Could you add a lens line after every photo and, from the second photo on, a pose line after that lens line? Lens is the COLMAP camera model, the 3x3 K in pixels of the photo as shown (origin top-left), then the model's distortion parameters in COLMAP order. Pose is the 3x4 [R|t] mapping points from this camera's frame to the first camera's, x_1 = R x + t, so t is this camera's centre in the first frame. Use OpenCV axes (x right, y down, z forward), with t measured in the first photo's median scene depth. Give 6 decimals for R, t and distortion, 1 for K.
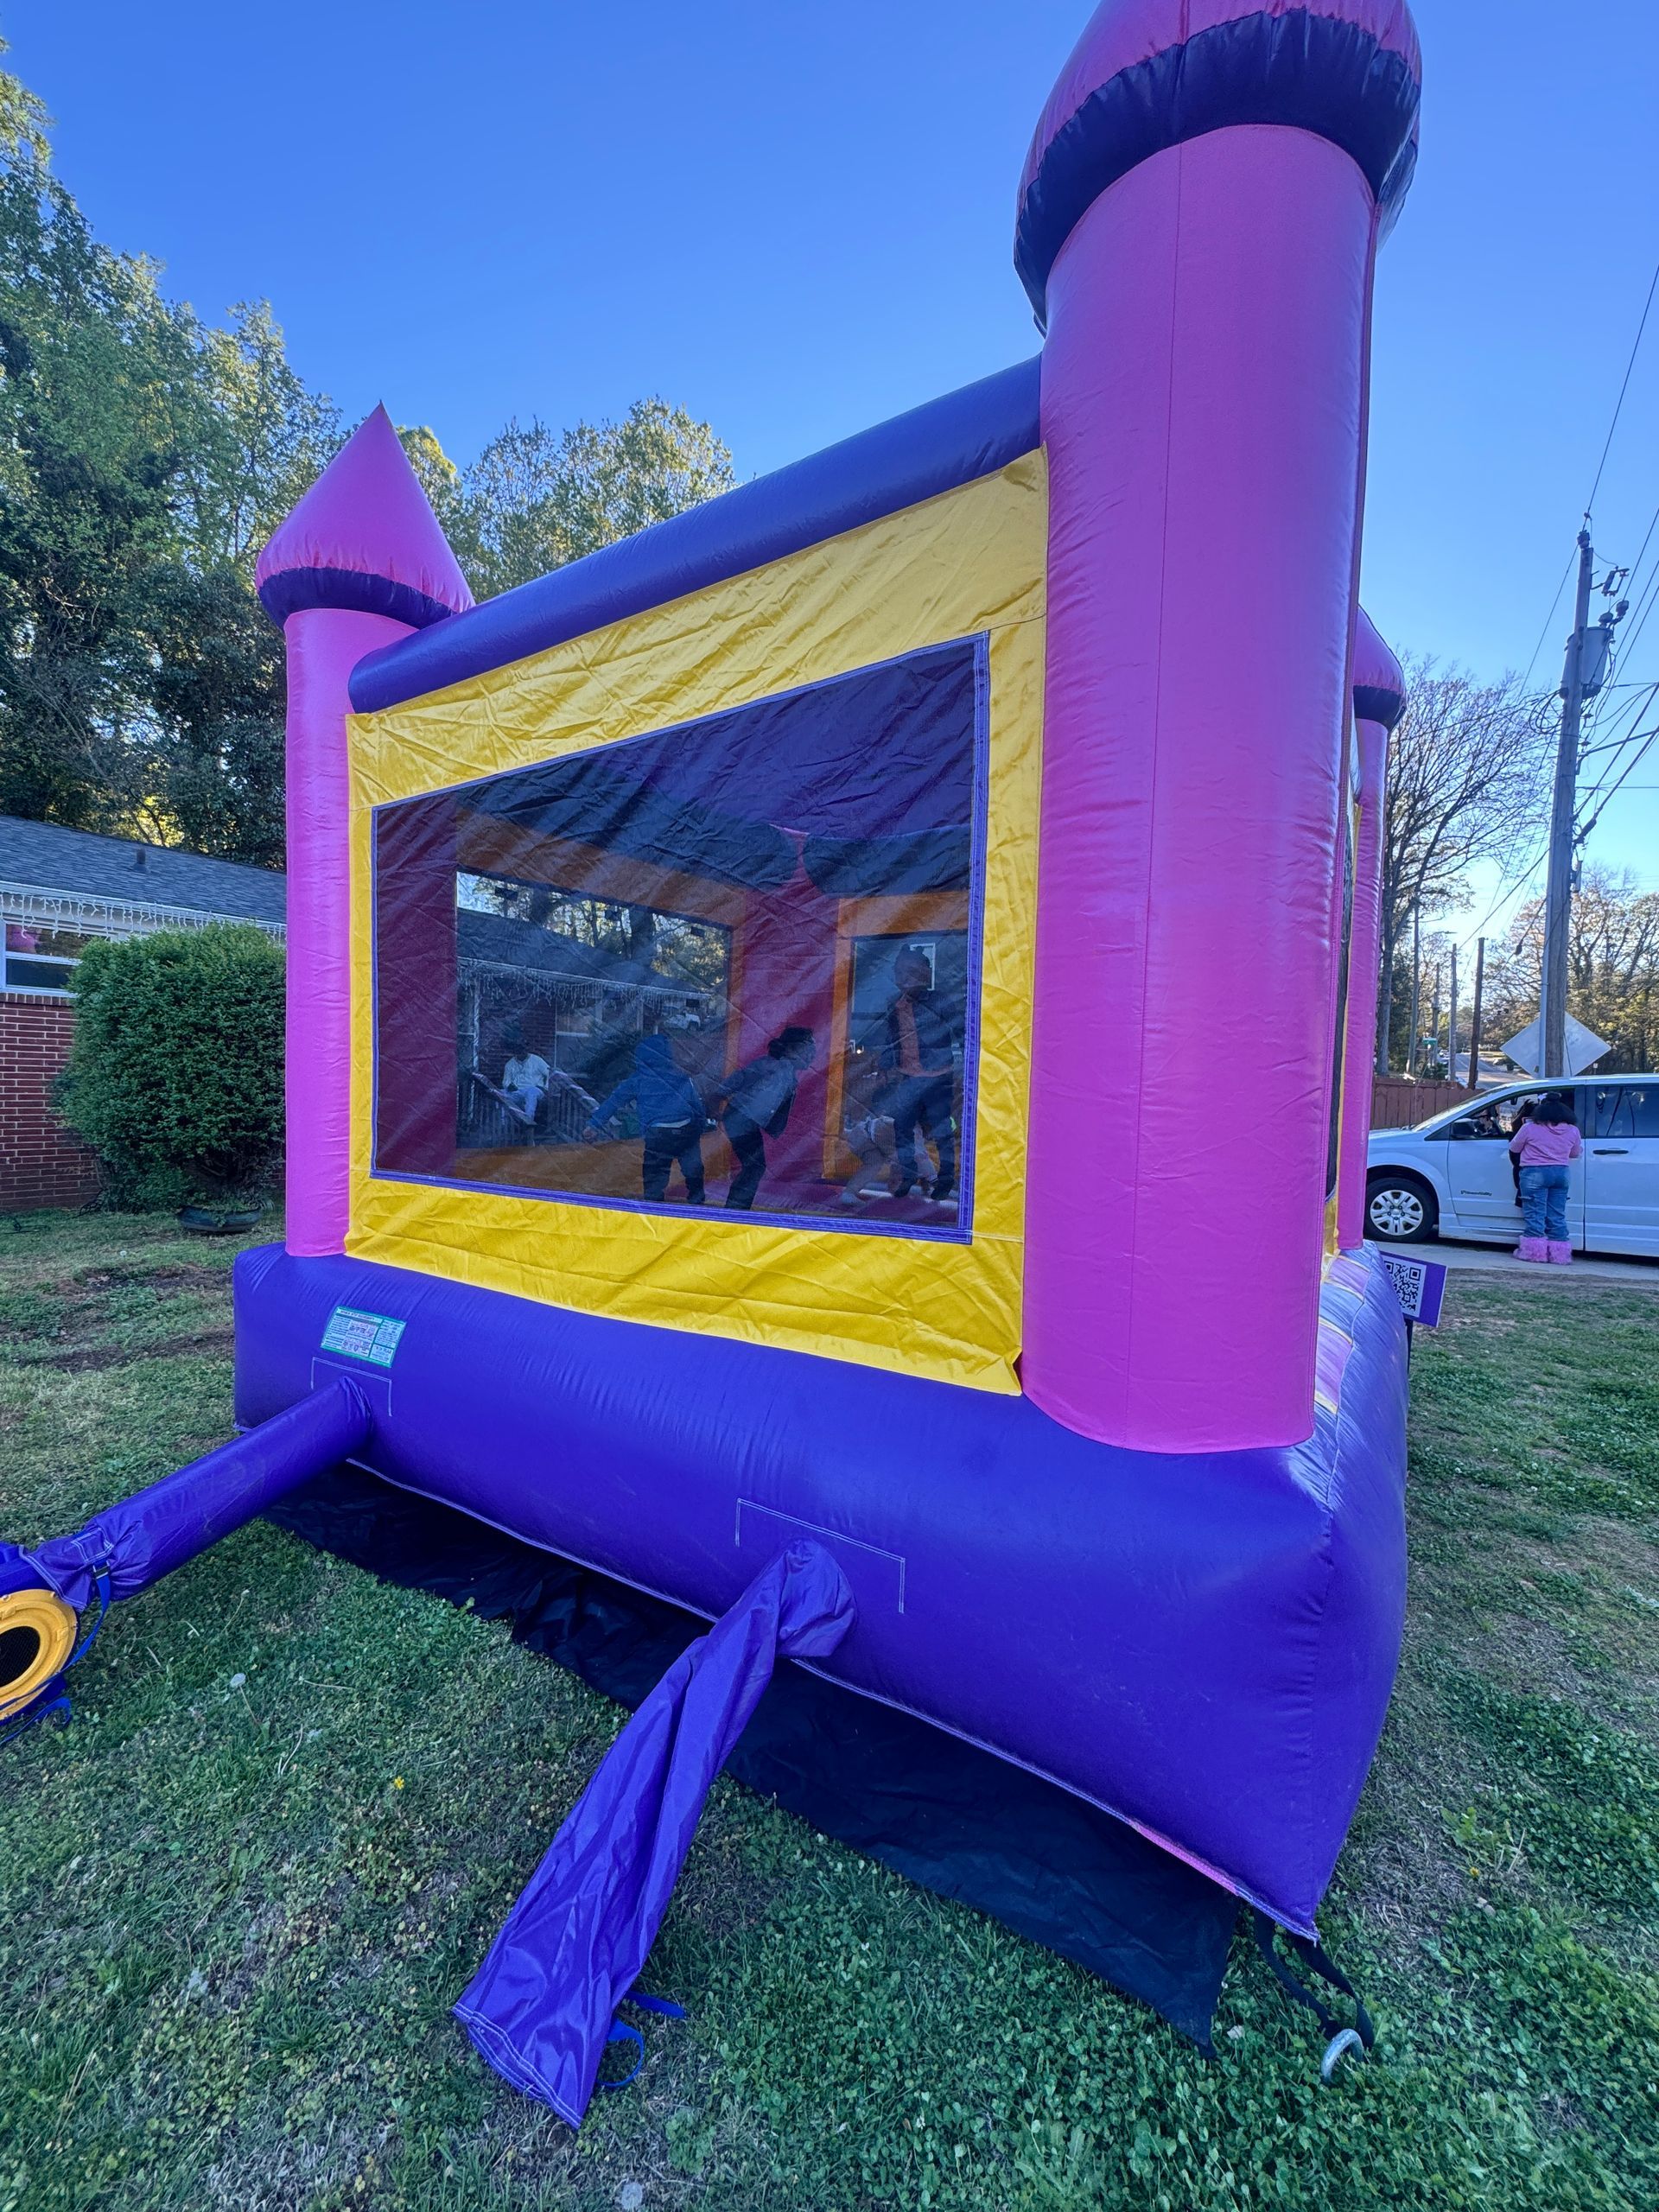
lens RADIAL K [[911.1, 0, 825.5], [0, 911.1, 1139.6], [0, 0, 1]] dist [0.002352, 0.000071]
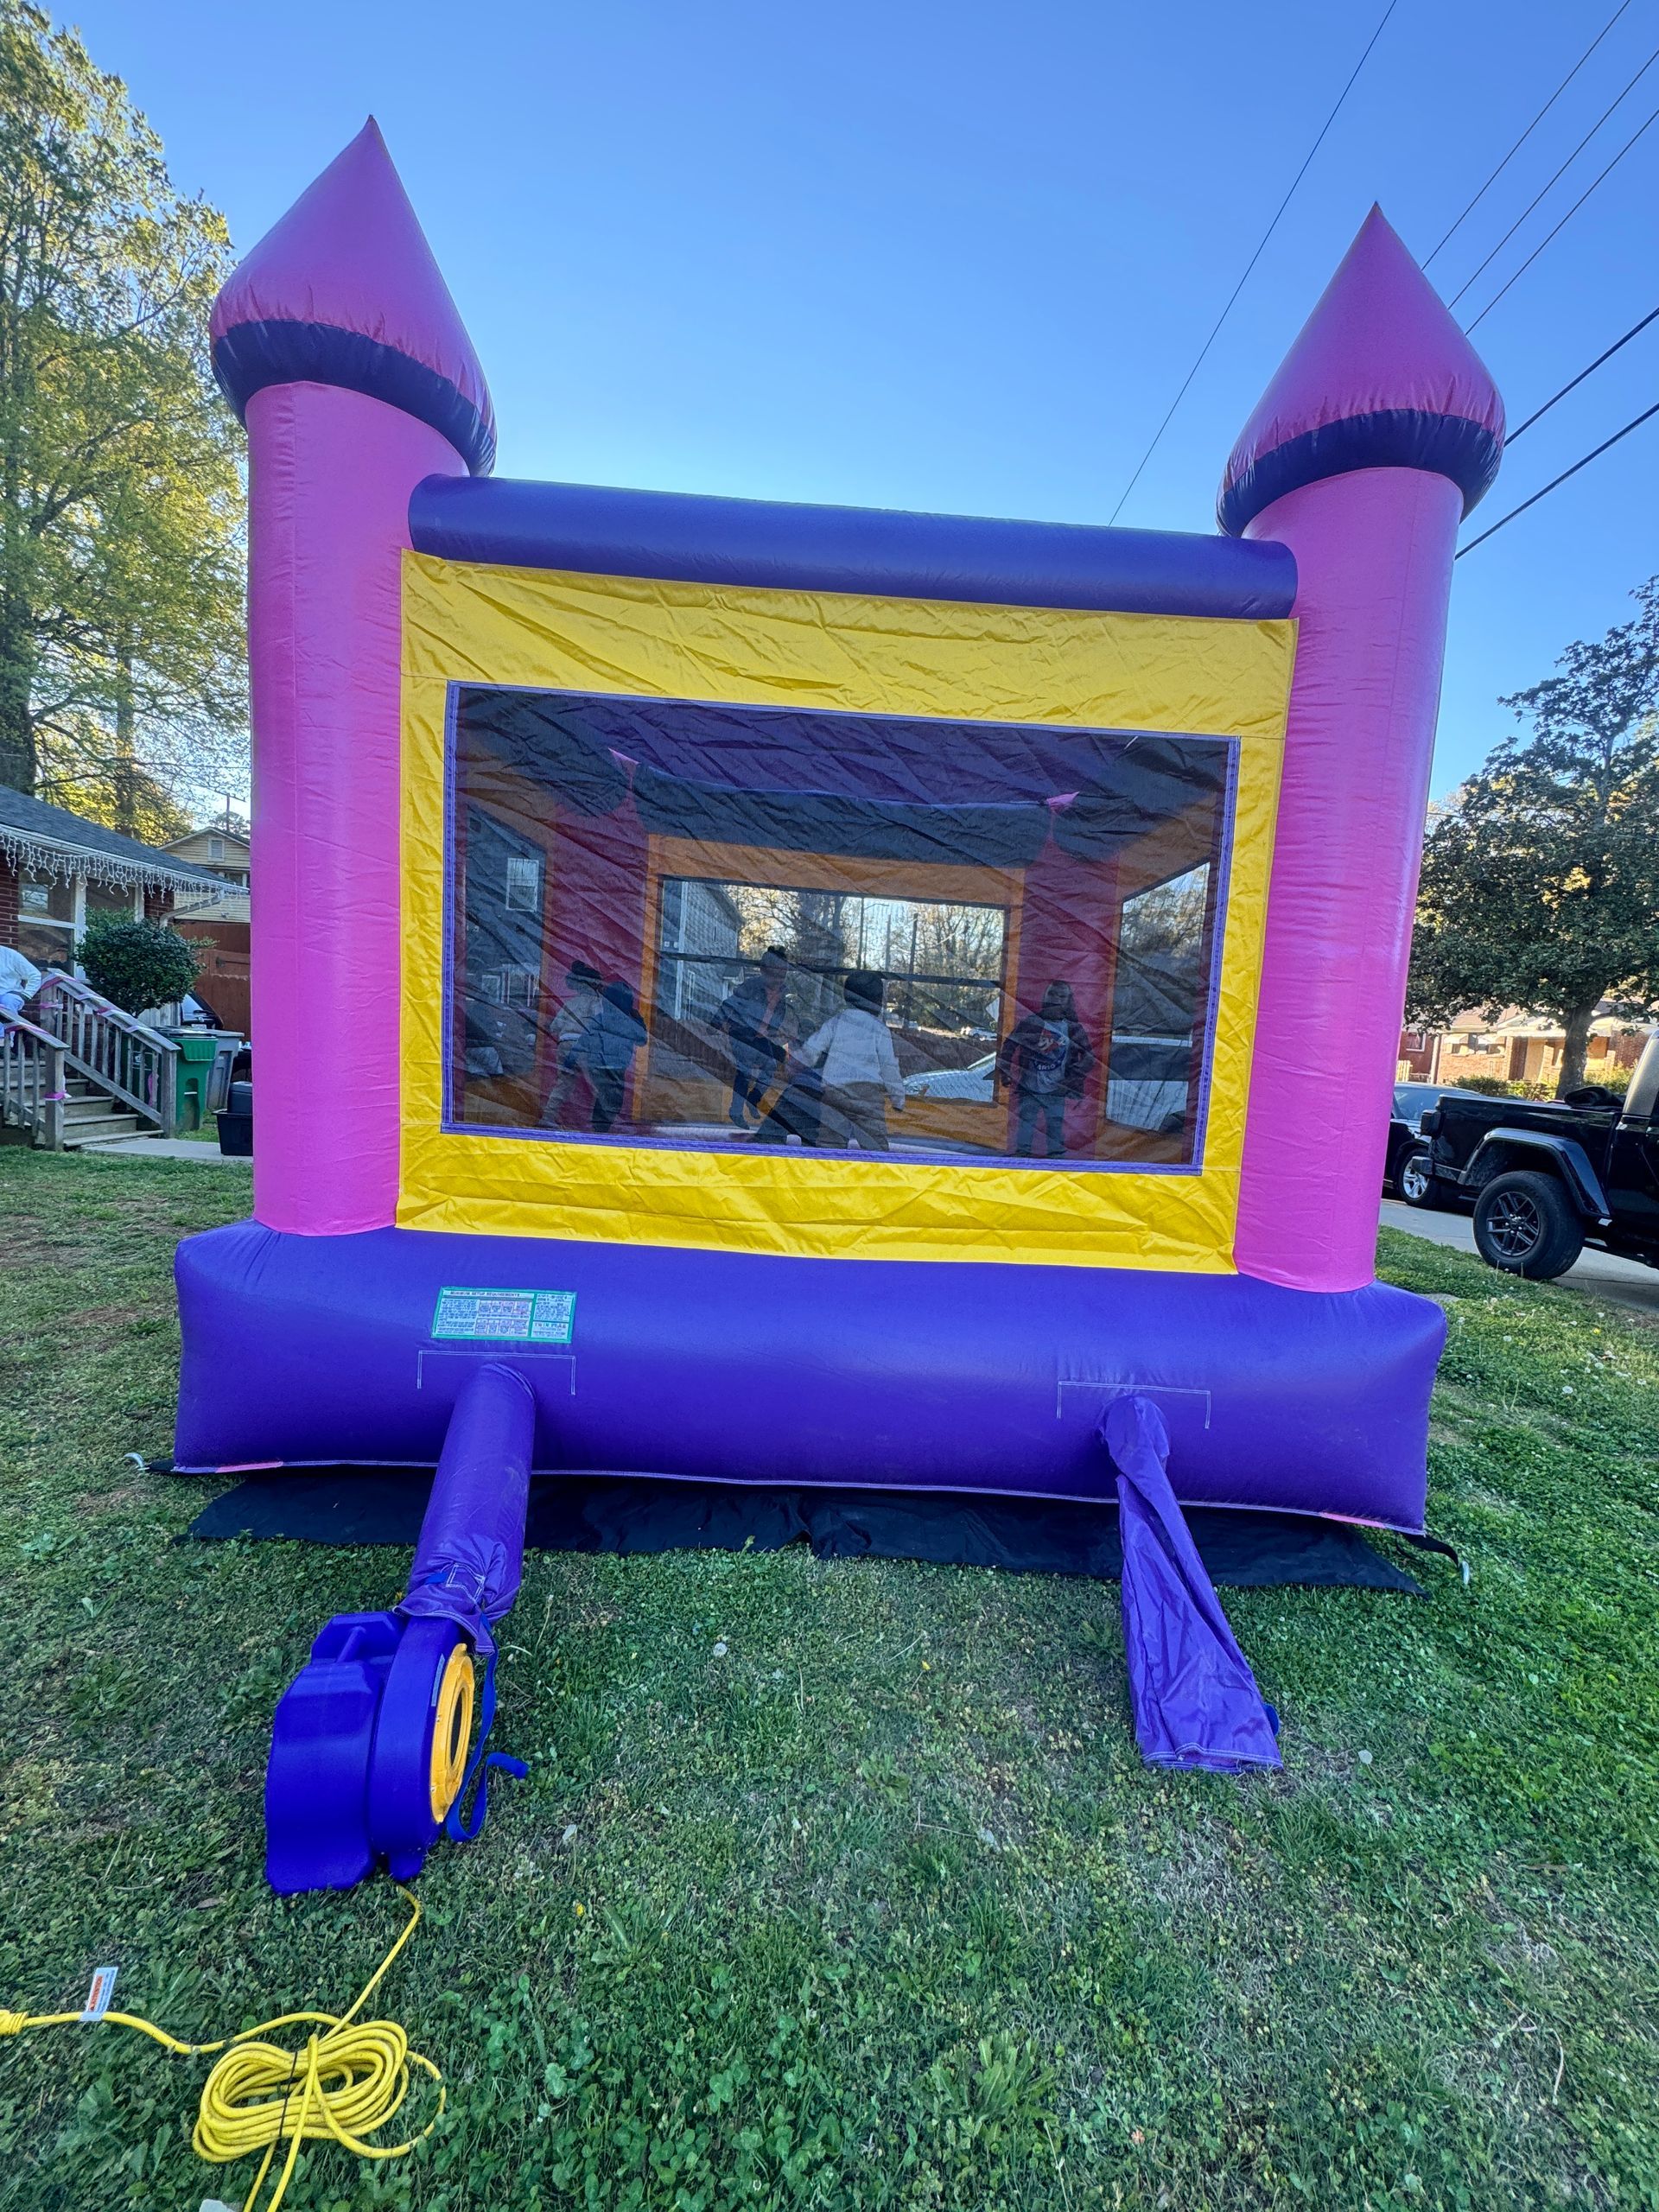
lens RADIAL K [[889.2, 0, 835.2], [0, 889.2, 1135.6], [0, 0, 1]] dist [0.006423, 0.000207]
pose [[0.818167, -0.029729, 0.574211, -0.978781], [-0.017478, 0.996915, 0.076516, -0.037349], [-0.574715, -0.072639, 0.815124, 0.173150]]
